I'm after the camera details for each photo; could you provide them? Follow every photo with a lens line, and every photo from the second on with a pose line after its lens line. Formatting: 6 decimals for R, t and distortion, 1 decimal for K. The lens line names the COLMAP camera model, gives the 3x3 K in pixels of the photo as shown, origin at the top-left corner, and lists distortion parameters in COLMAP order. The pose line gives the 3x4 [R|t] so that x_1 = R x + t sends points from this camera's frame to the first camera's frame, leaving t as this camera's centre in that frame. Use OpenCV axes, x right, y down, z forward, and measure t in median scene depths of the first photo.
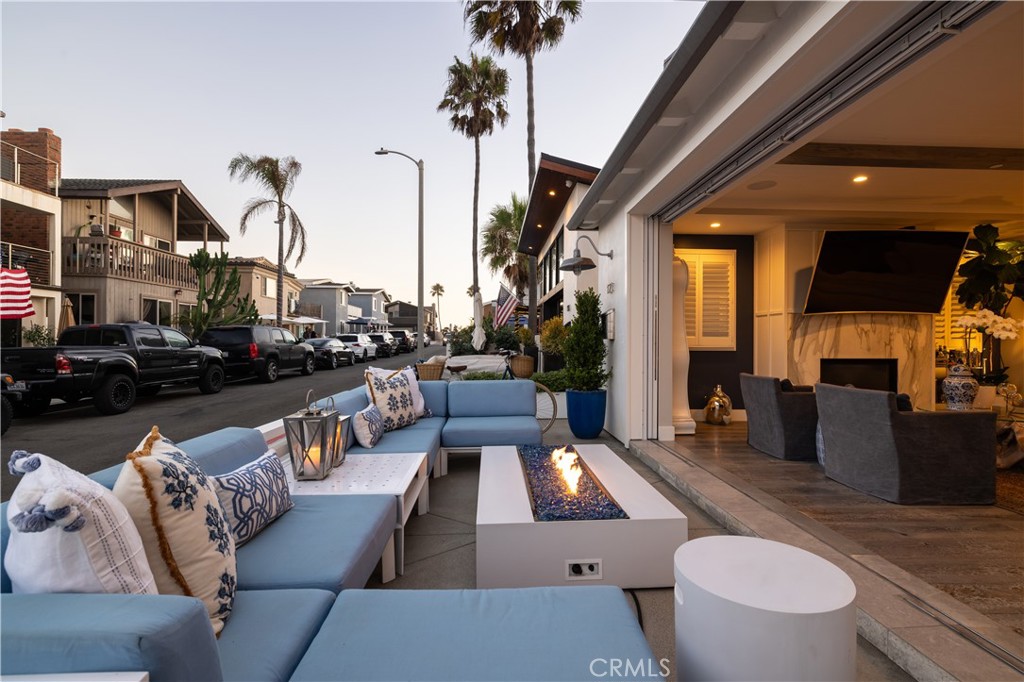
lens RADIAL K [[481.4, 0, 512.7], [0, 481.4, 337.7], [0, 0, 1]] dist [0.002441, 0.000325]
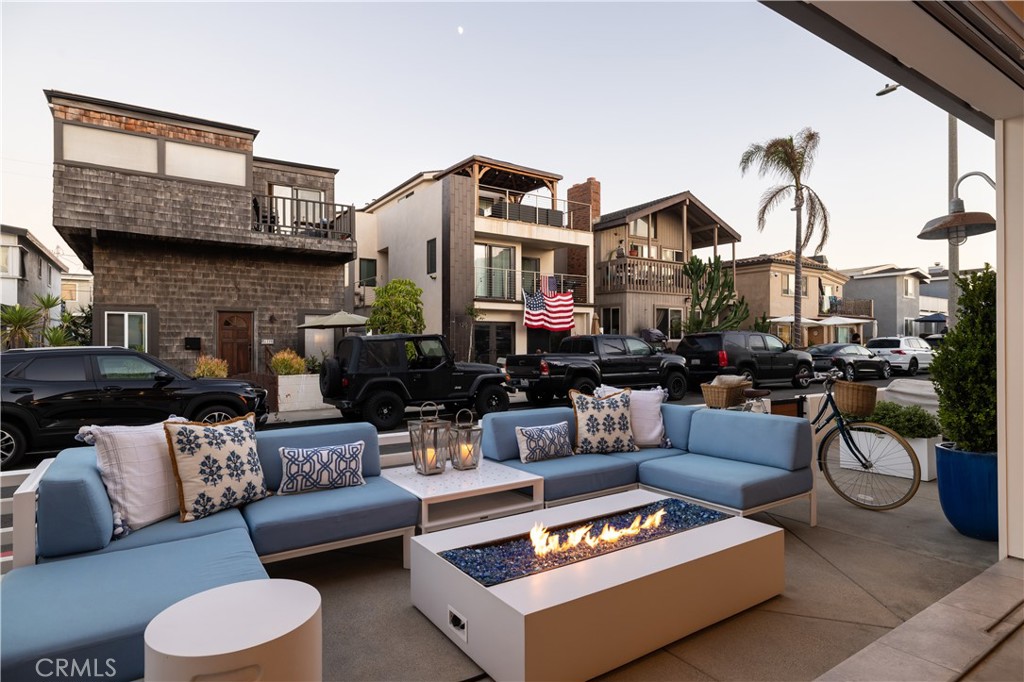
lens RADIAL K [[554.5, 0, 512.3], [0, 554.5, 339.8], [0, 0, 1]] dist [0.002725, -0.001576]
pose [[0.517283, -0.008335, -0.855774, 0.152842], [0.008362, 0.999954, -0.004685, -0.007065], [0.855773, -0.004732, 0.517329, 0.075013]]
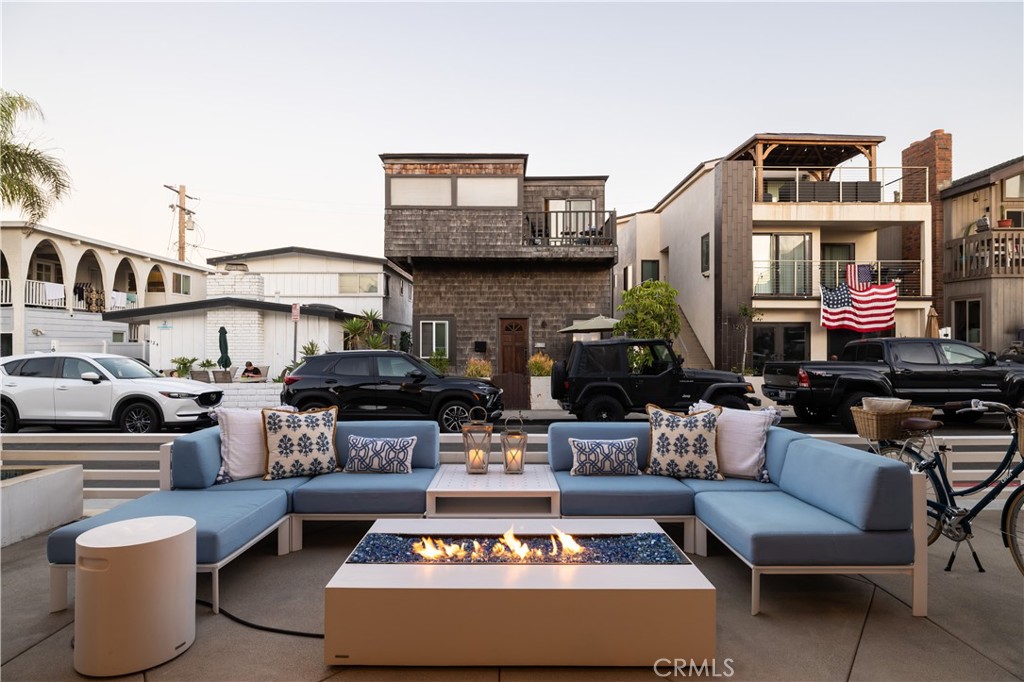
lens RADIAL K [[573.5, 0, 506.5], [0, 573.5, 341.1], [0, 0, 1]] dist [0.001840, 0.003479]
pose [[-0.043973, -0.008714, -0.998995, 0.197416], [0.004854, 0.999948, -0.008936, -0.010024], [0.999021, -0.005242, -0.043929, 0.192839]]
